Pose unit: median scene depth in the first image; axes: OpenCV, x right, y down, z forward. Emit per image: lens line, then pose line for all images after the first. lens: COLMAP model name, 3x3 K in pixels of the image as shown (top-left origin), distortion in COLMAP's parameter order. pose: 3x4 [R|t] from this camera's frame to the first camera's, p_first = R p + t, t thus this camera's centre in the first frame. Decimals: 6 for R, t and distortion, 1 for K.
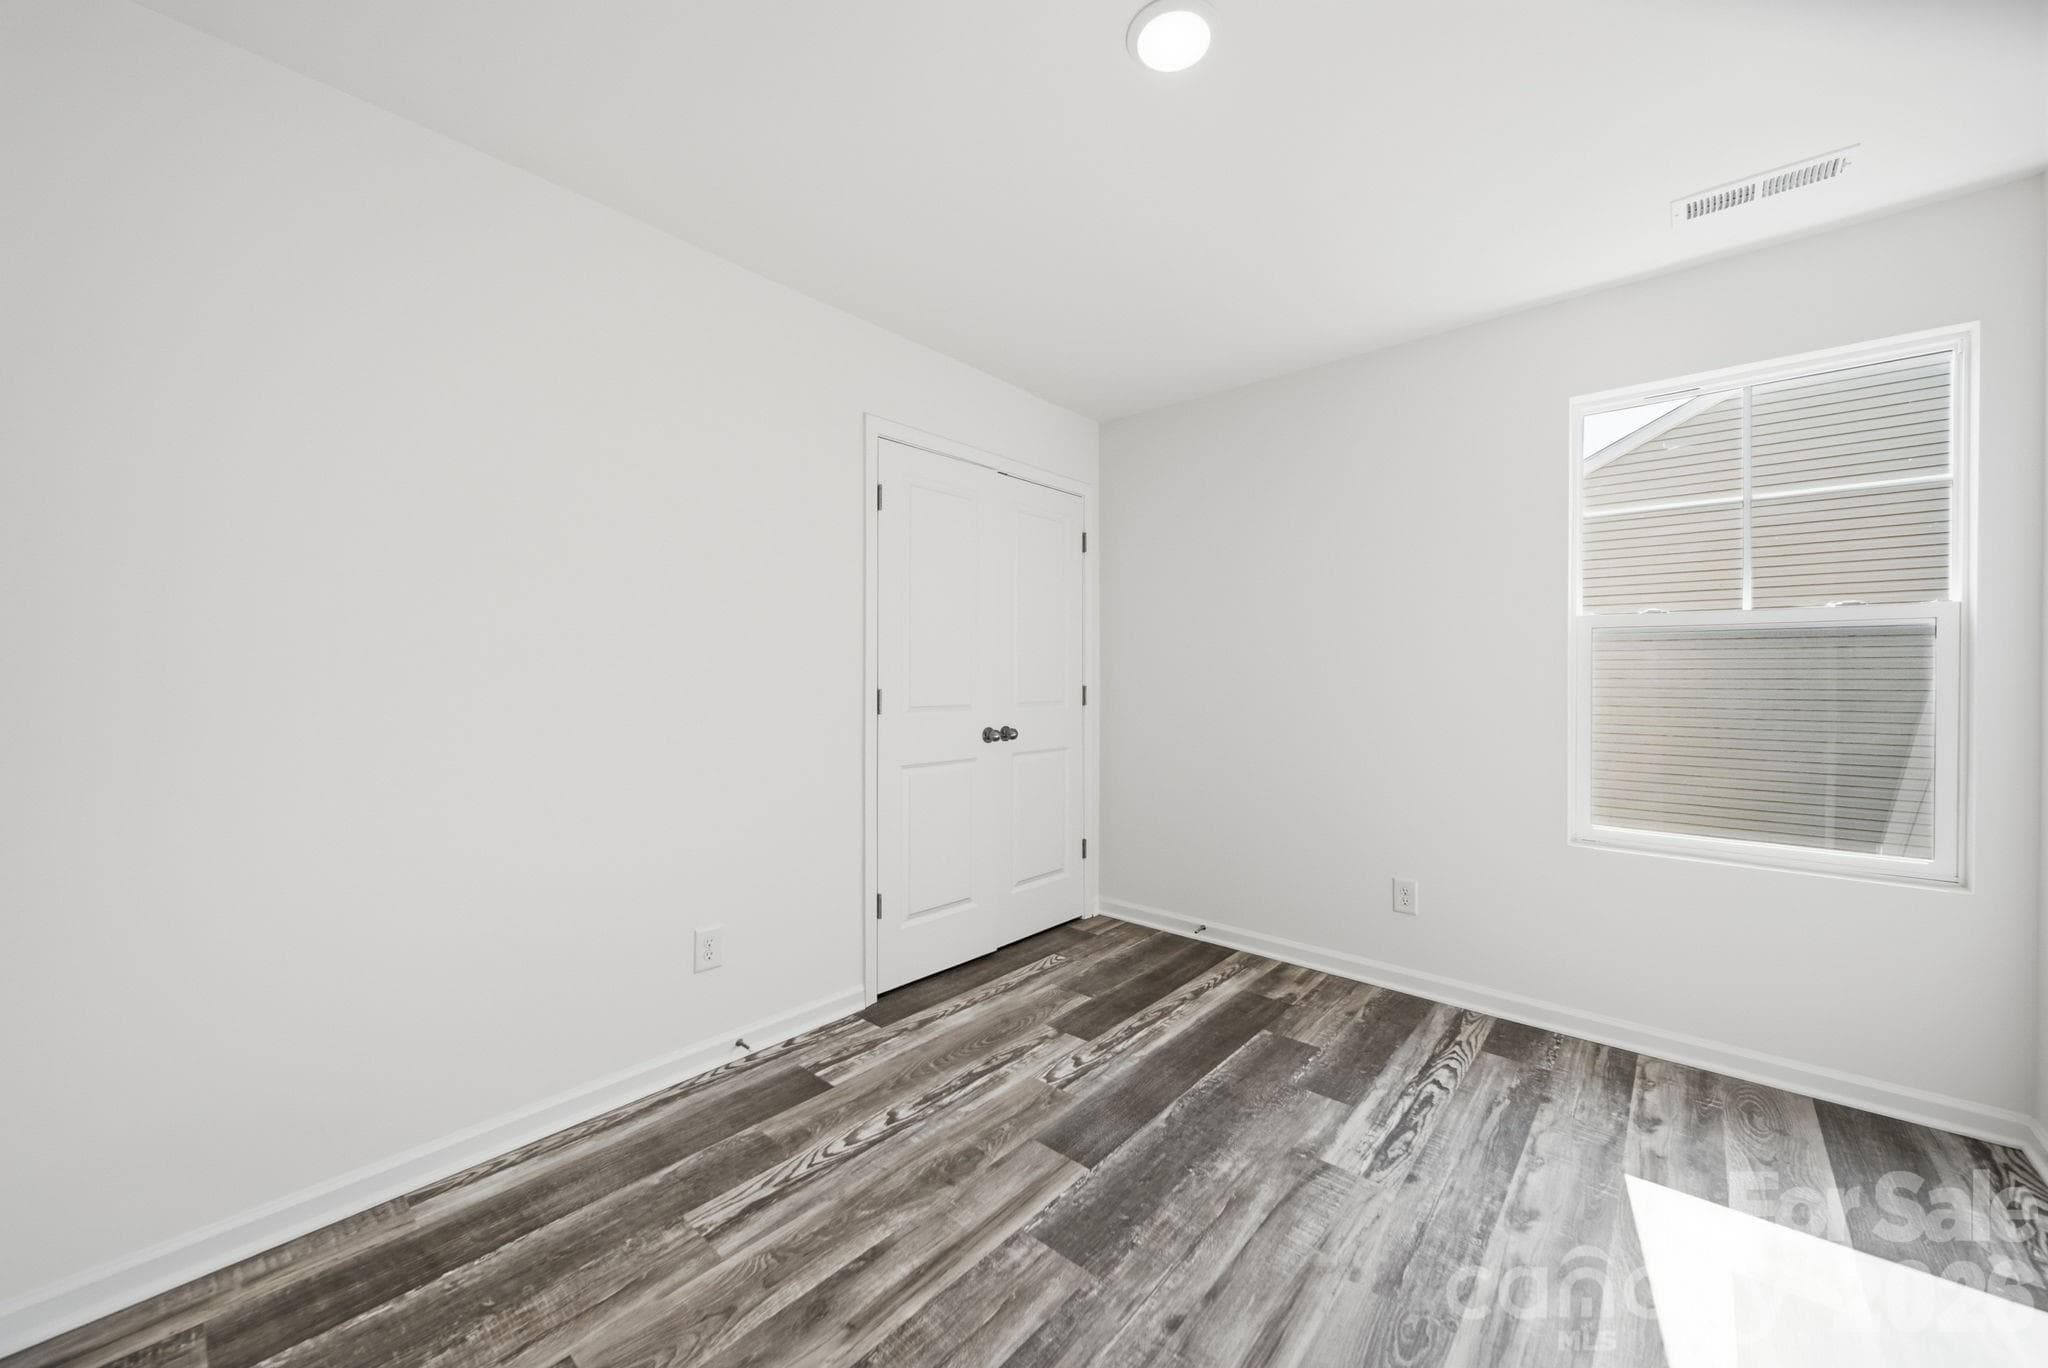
lens RADIAL K [[756.9, 0, 1064.4], [0, 756.9, 670.5], [0, 0, 1]] dist [-0.003609, -0.000494]
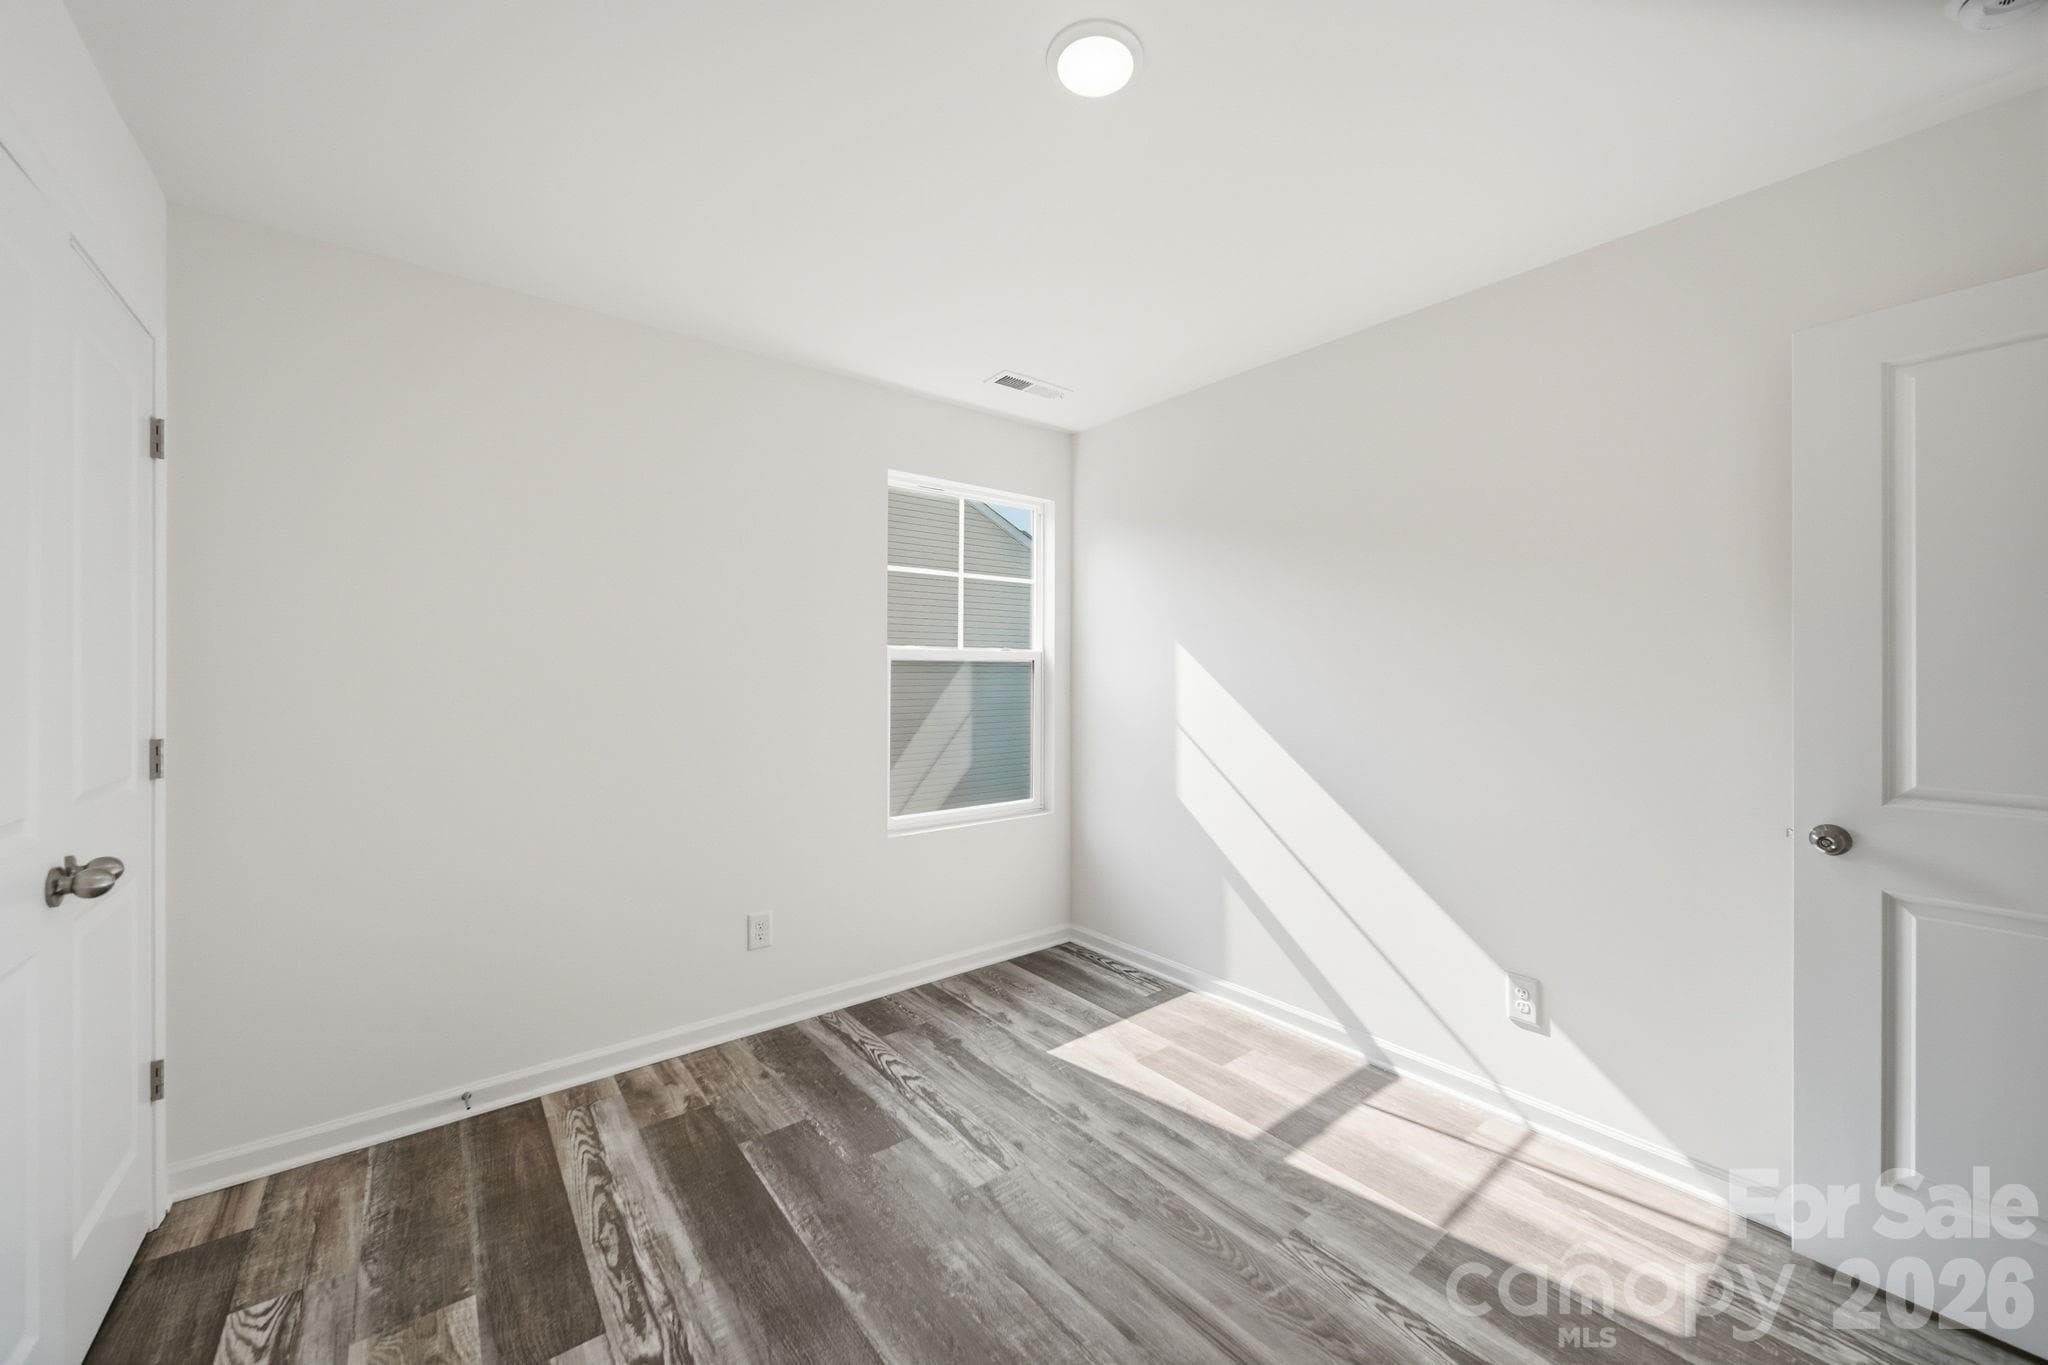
lens RADIAL K [[756.9, 0, 1026.0], [0, 756.9, 673.7], [0, 0, 1]] dist [-0.003609, -0.000494]
pose [[0.204060, -0.005028, 0.978946, -0.504804], [-0.004740, 0.999970, 0.006125, -0.045392], [-0.978947, -0.005890, 0.204030, 0.566034]]
